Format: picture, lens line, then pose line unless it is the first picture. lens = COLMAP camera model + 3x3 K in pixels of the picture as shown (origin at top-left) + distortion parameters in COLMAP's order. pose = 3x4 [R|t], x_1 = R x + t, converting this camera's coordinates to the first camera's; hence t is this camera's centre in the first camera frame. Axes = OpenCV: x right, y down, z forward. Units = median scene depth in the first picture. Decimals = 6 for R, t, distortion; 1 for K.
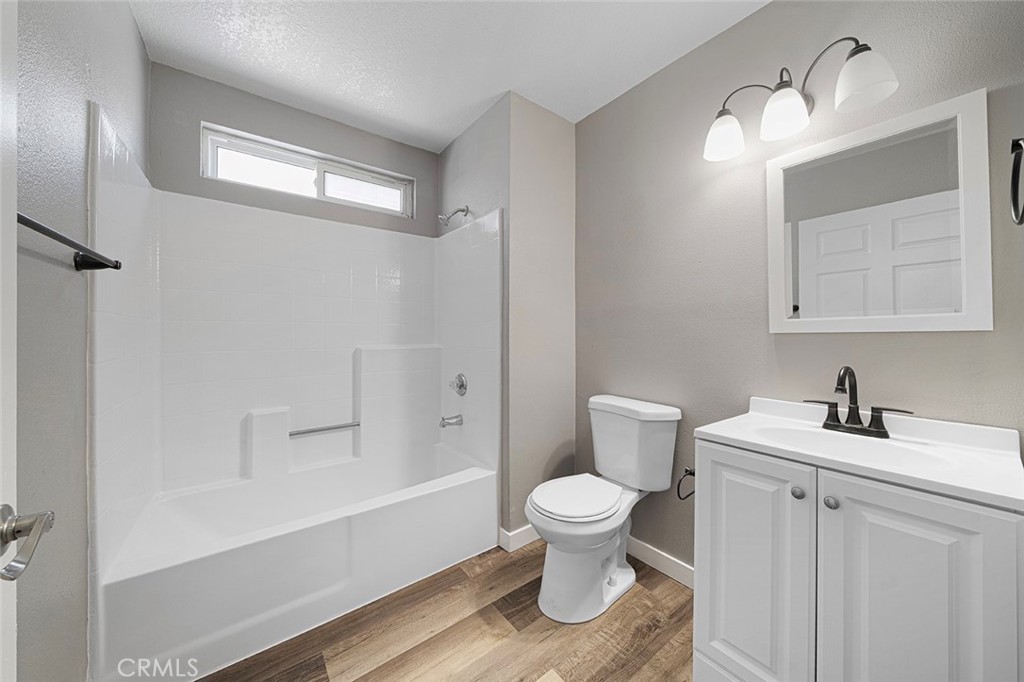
lens RADIAL K [[348.2, 0, 510.2], [0, 348.2, 335.5], [0, 0, 1]] dist [0.005544, -0.000188]
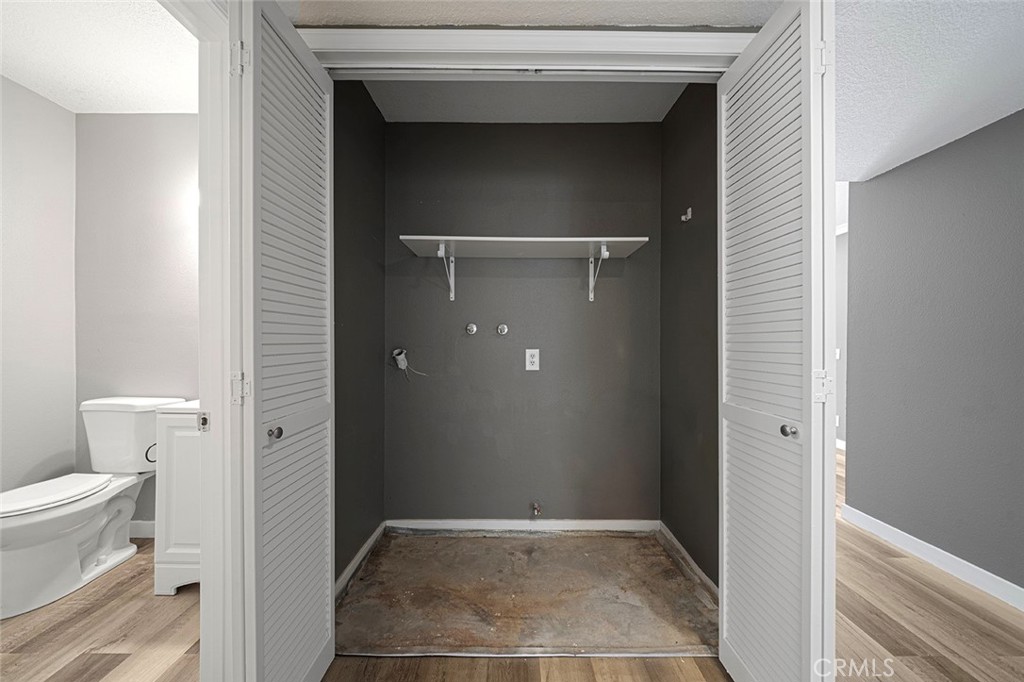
lens RADIAL K [[348.2, 0, 511.6], [0, 348.2, 343.9], [0, 0, 1]] dist [0.005544, -0.000188]
pose [[0.603983, -0.000927, 0.796997, 0.191360], [-0.009072, 0.999927, 0.008038, -0.008455], [-0.796946, -0.012085, 0.603930, -0.700151]]
